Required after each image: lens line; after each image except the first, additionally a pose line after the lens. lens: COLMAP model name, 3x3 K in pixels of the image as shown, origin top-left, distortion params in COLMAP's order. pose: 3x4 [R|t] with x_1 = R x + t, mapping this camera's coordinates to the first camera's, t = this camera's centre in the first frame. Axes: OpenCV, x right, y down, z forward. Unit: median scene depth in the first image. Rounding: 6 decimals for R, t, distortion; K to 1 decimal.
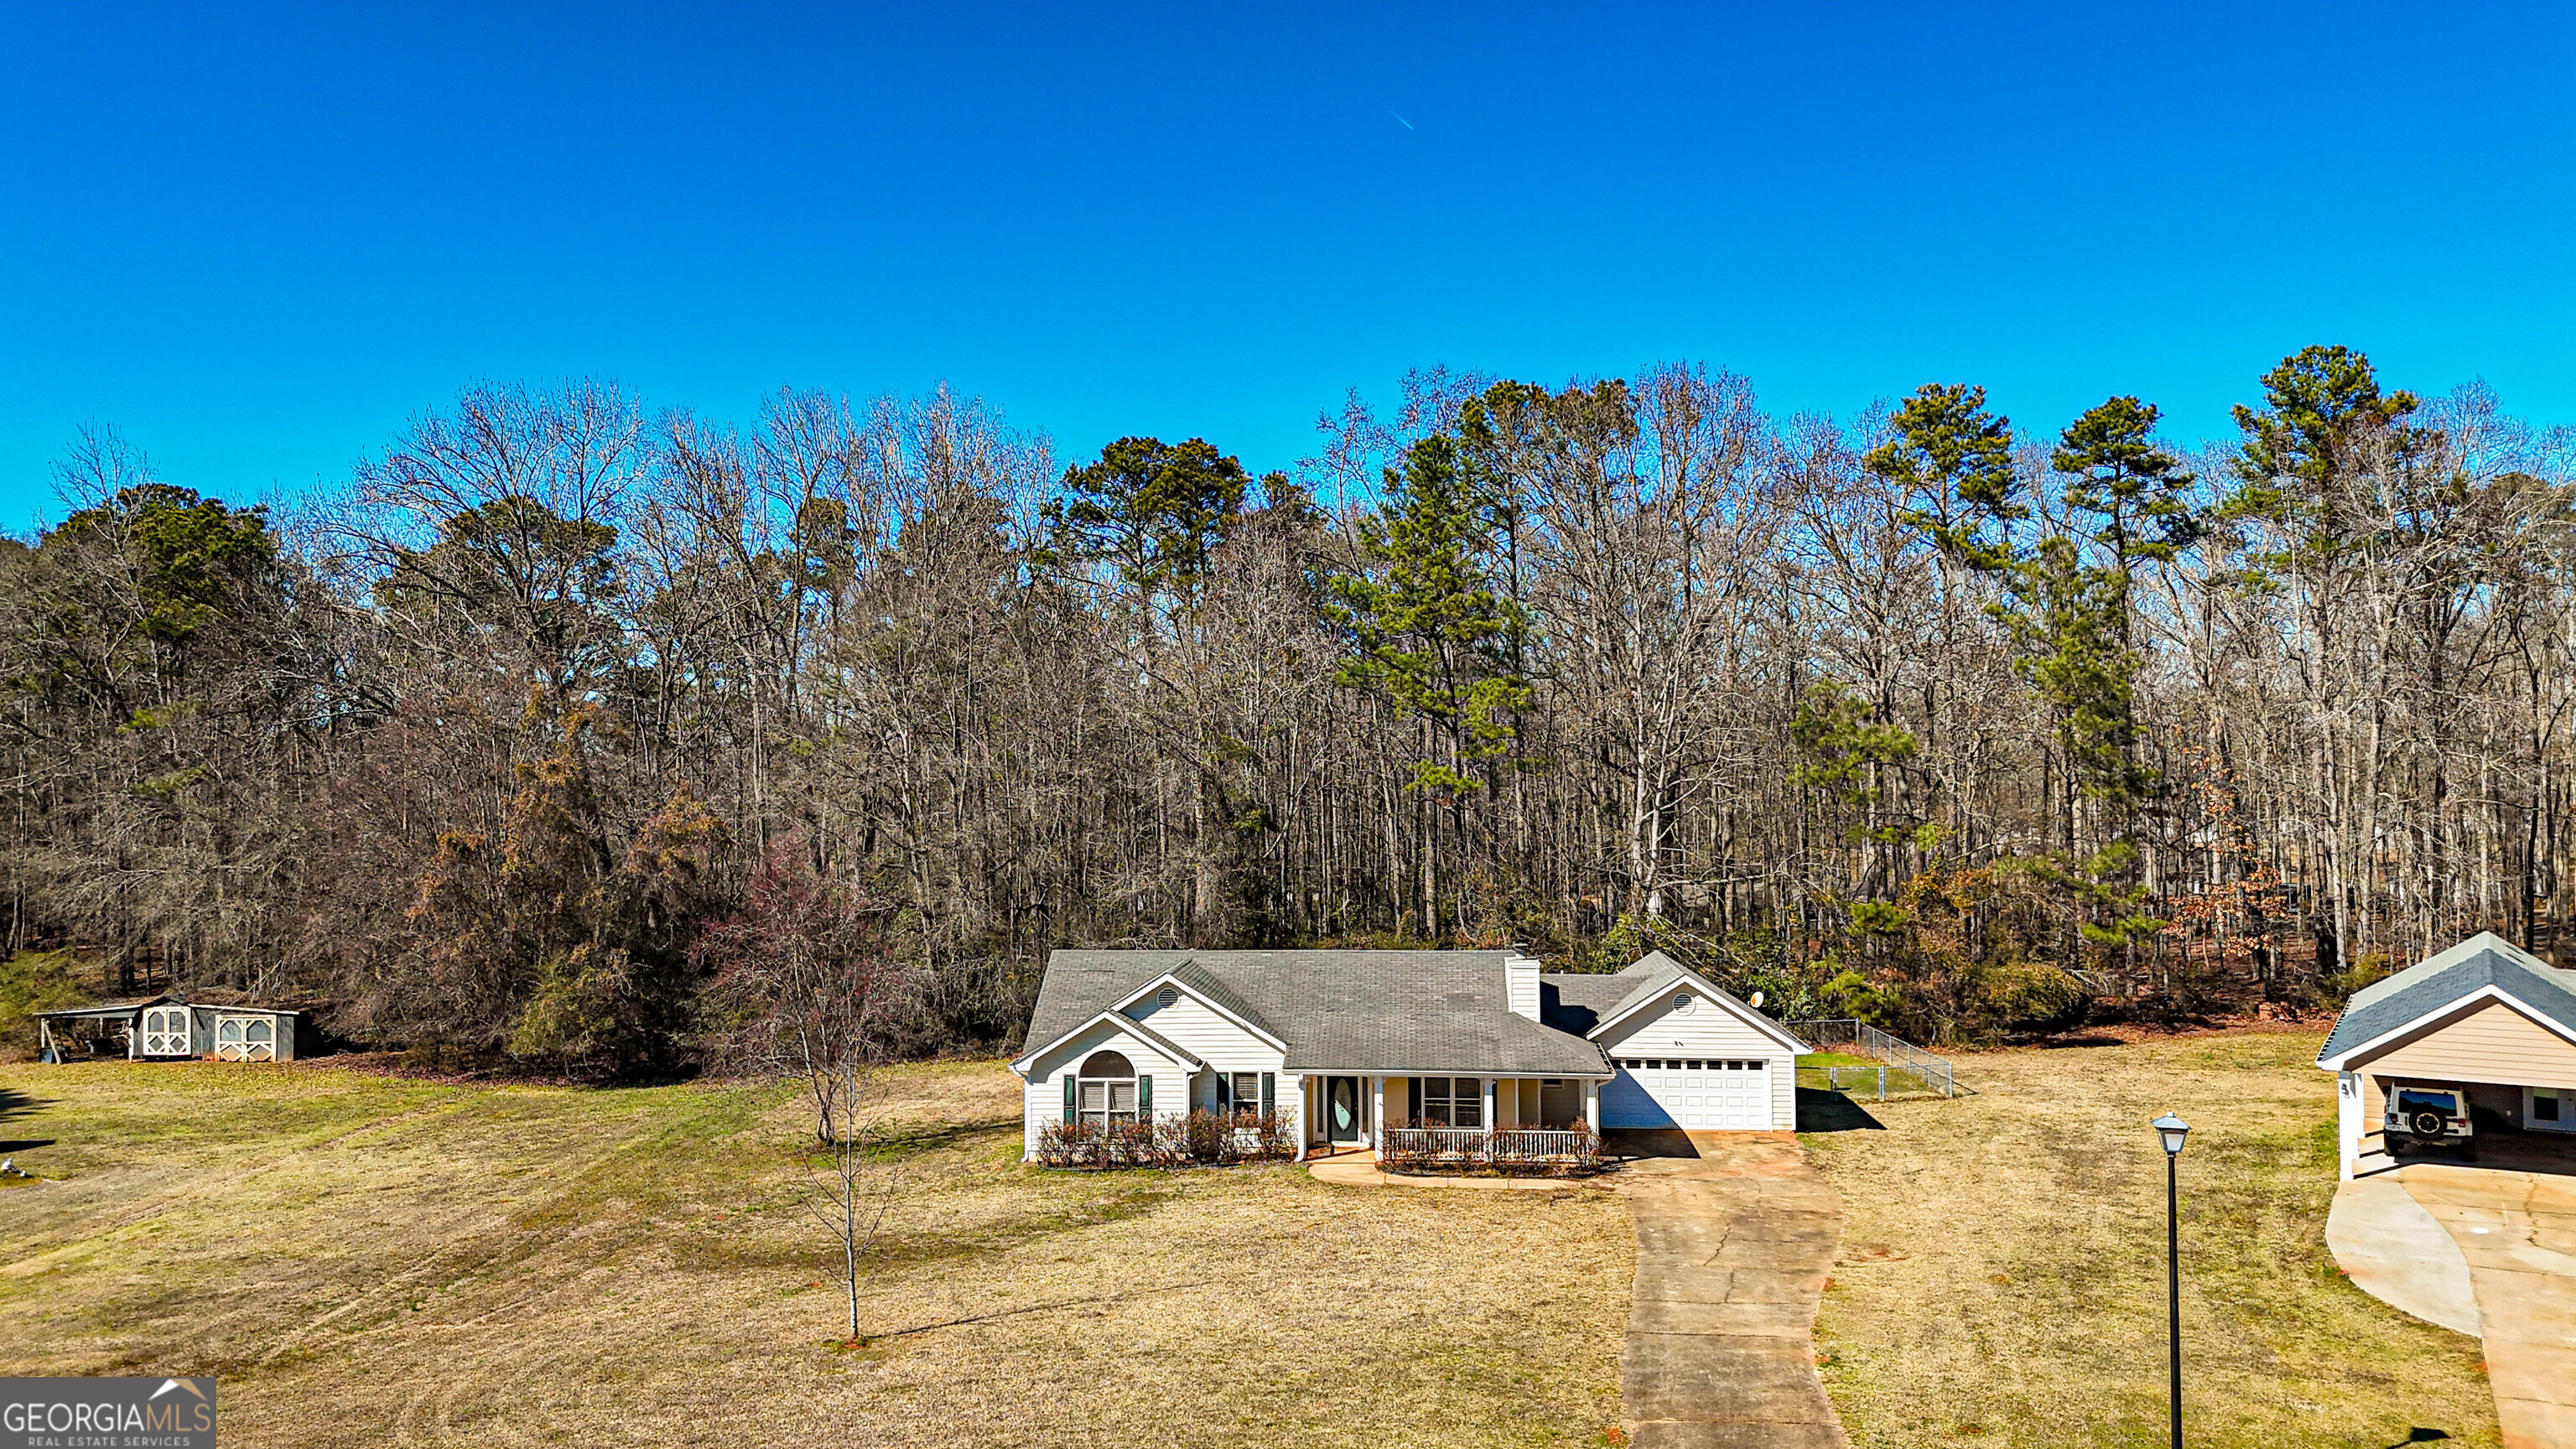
lens RADIAL K [[1898.1, 0, 1299.0], [0, 1898.1, 709.3], [0, 0, 1]] dist [0.072472, -0.073753]
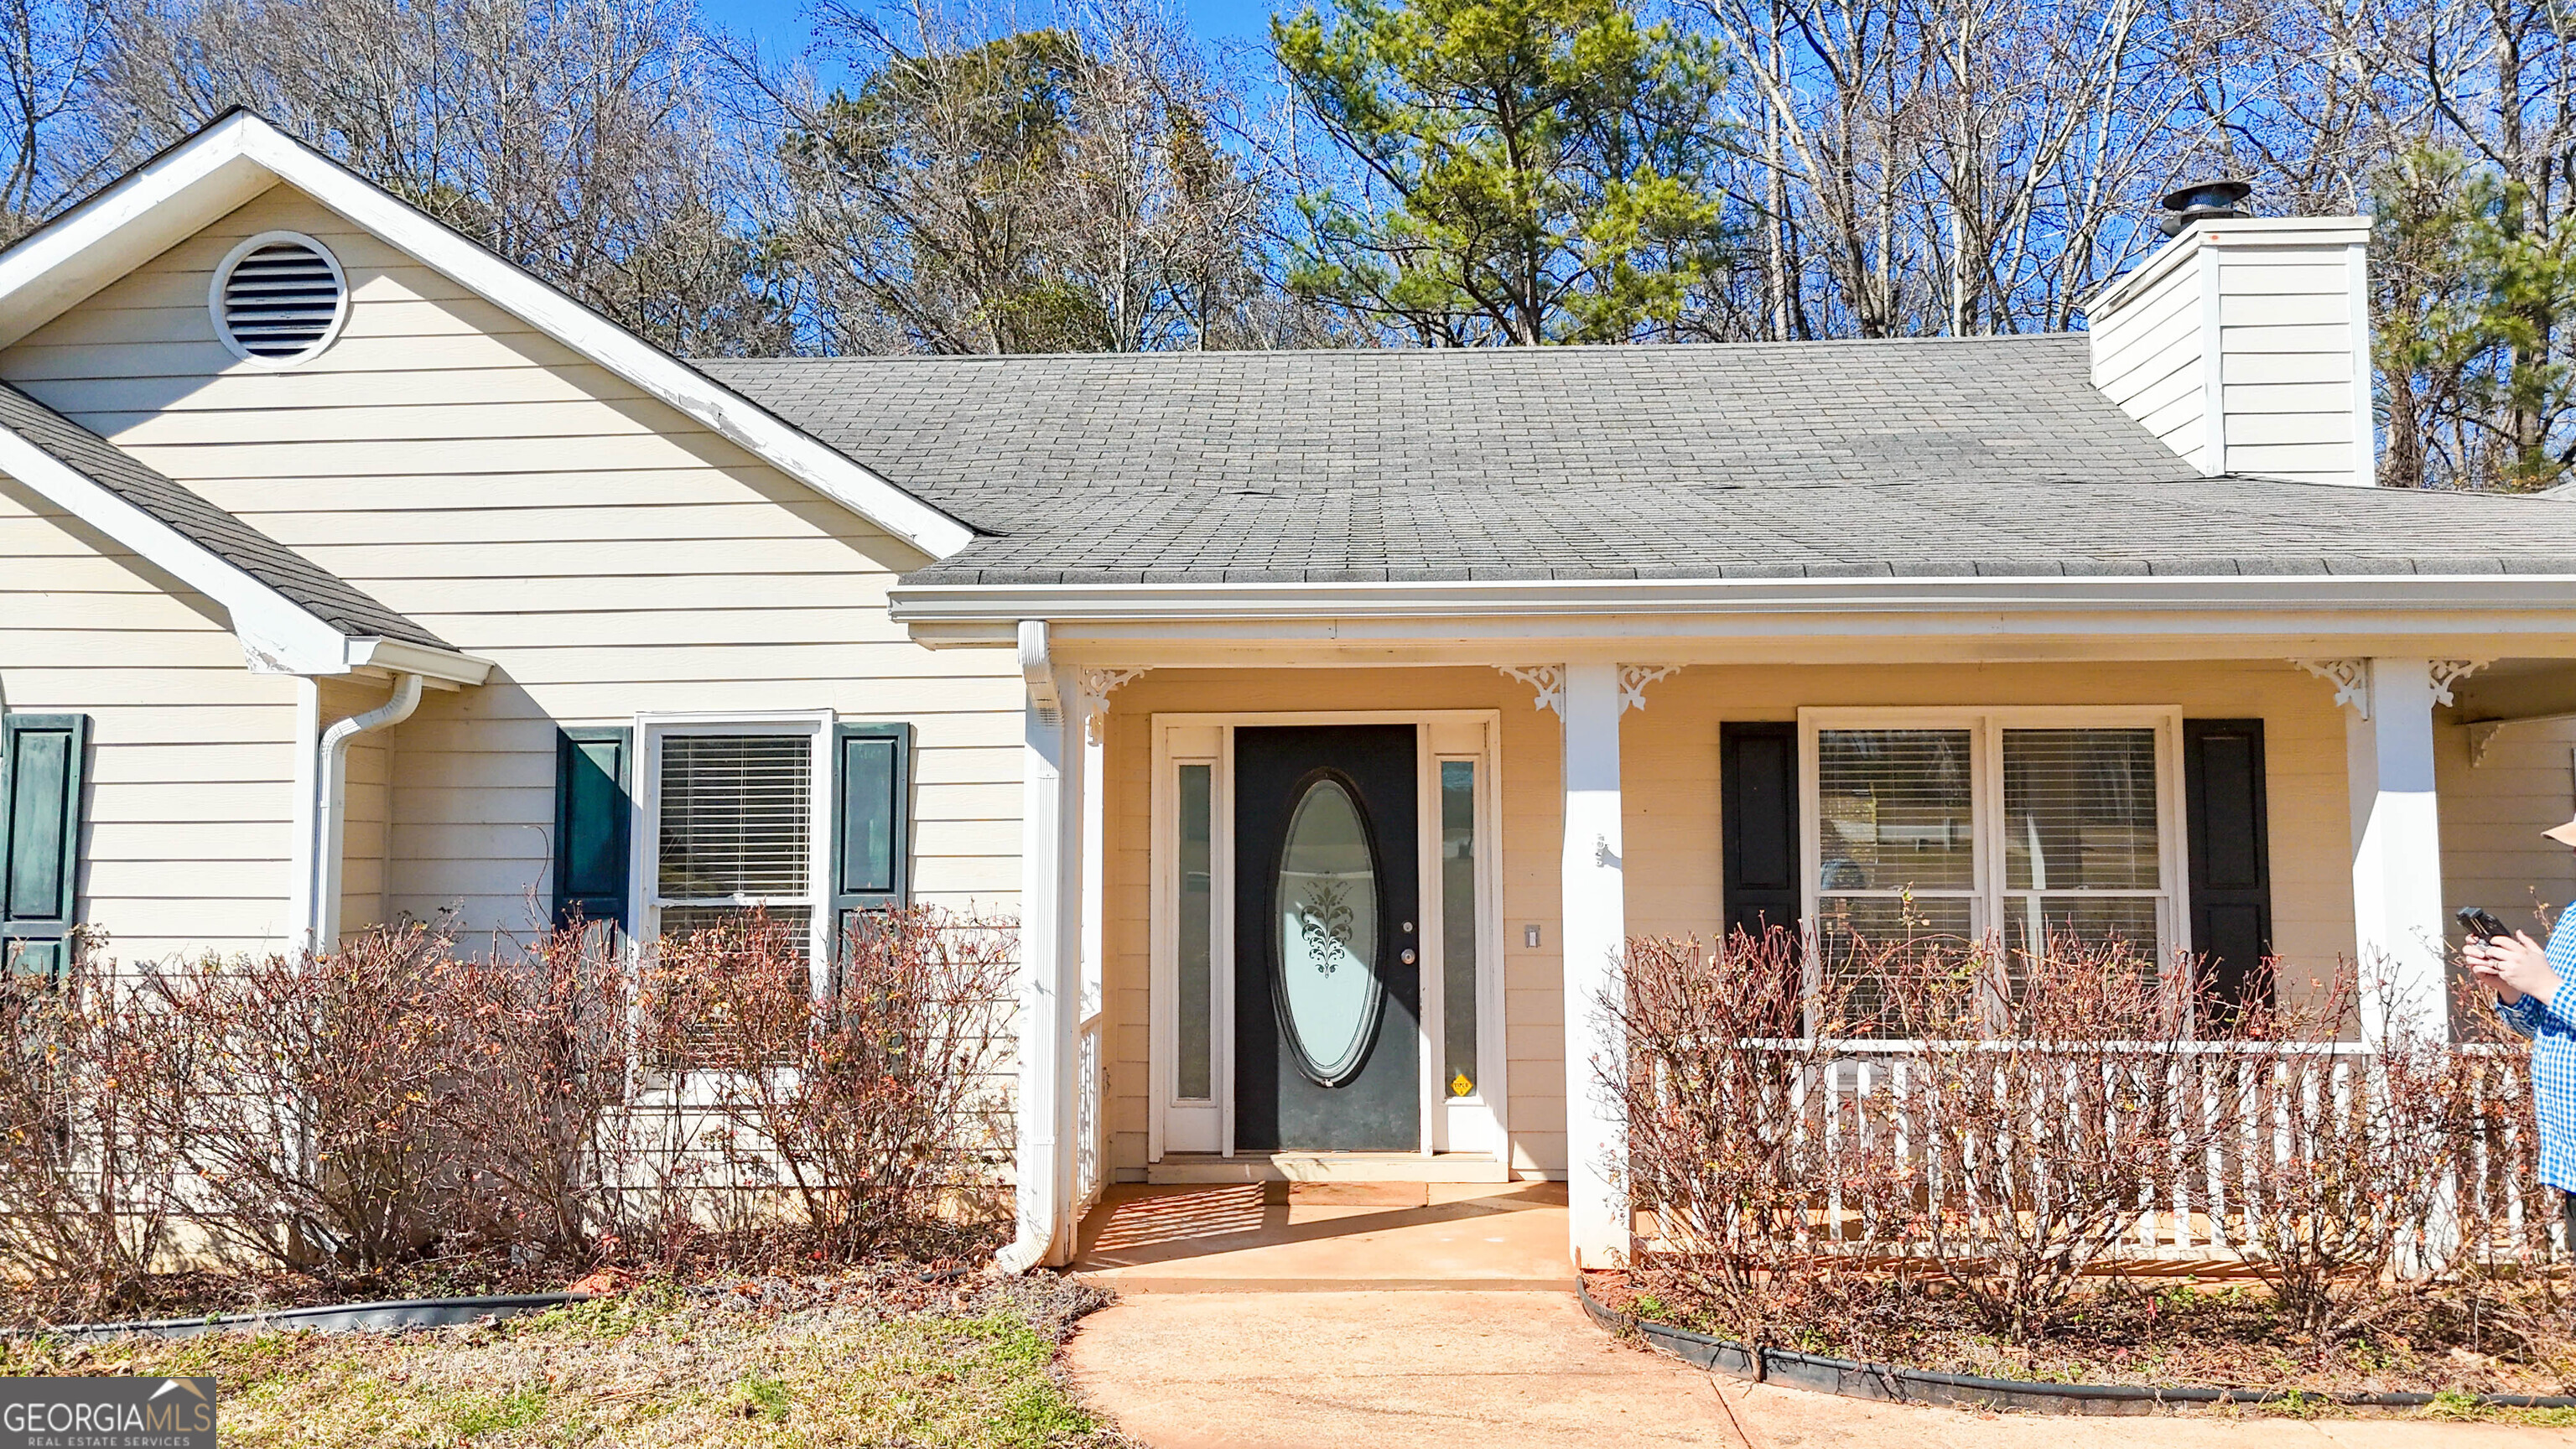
lens RADIAL K [[1898.1, 0, 1287.1], [0, 1898.1, 714.1], [0, 0, 1]] dist [0.072472, -0.073753]
pose [[0.999726, 0.004057, 0.023072, 0.015162], [-0.002791, 0.998502, -0.054650, 0.195302], [-0.023259, 0.054571, 0.998239, 0.821705]]
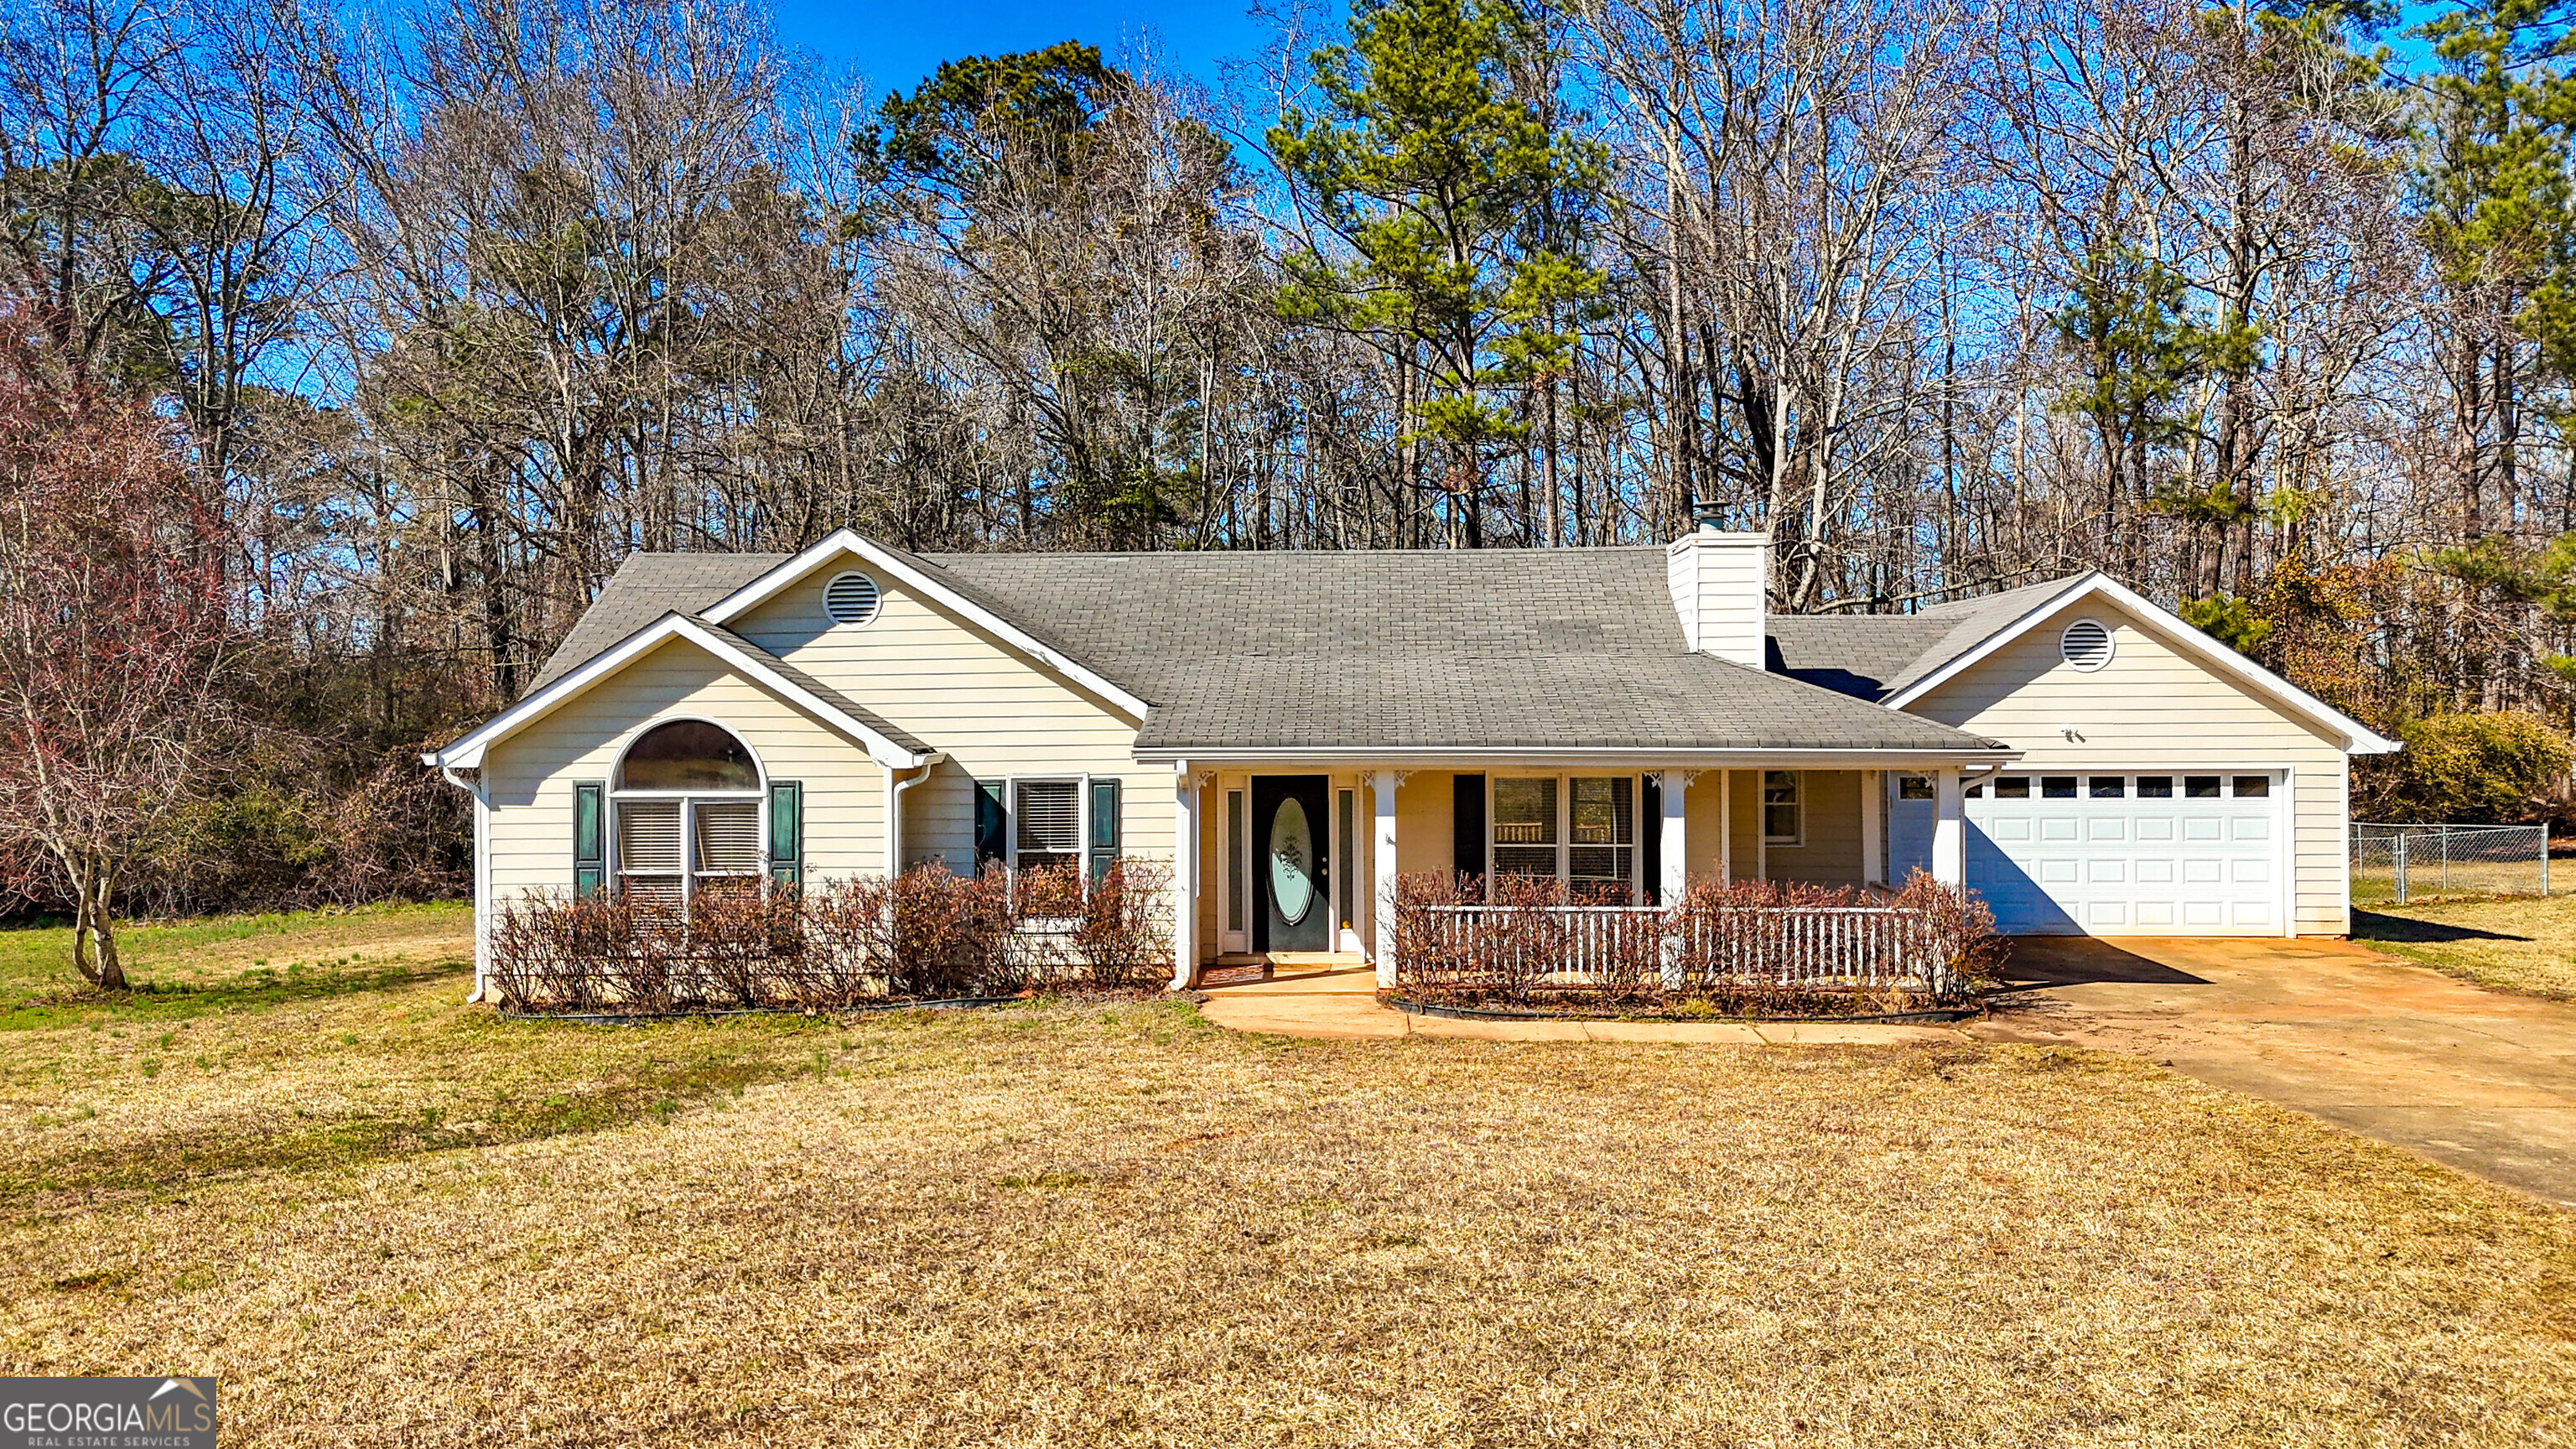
lens RADIAL K [[1898.1, 0, 1301.2], [0, 1898.1, 717.6], [0, 0, 1]] dist [0.072472, -0.073753]
pose [[0.999450, 0.000644, 0.033161, 0.011577], [-0.001402, 0.999738, 0.022843, 0.165922], [-0.033137, -0.022877, 0.999189, 0.591824]]
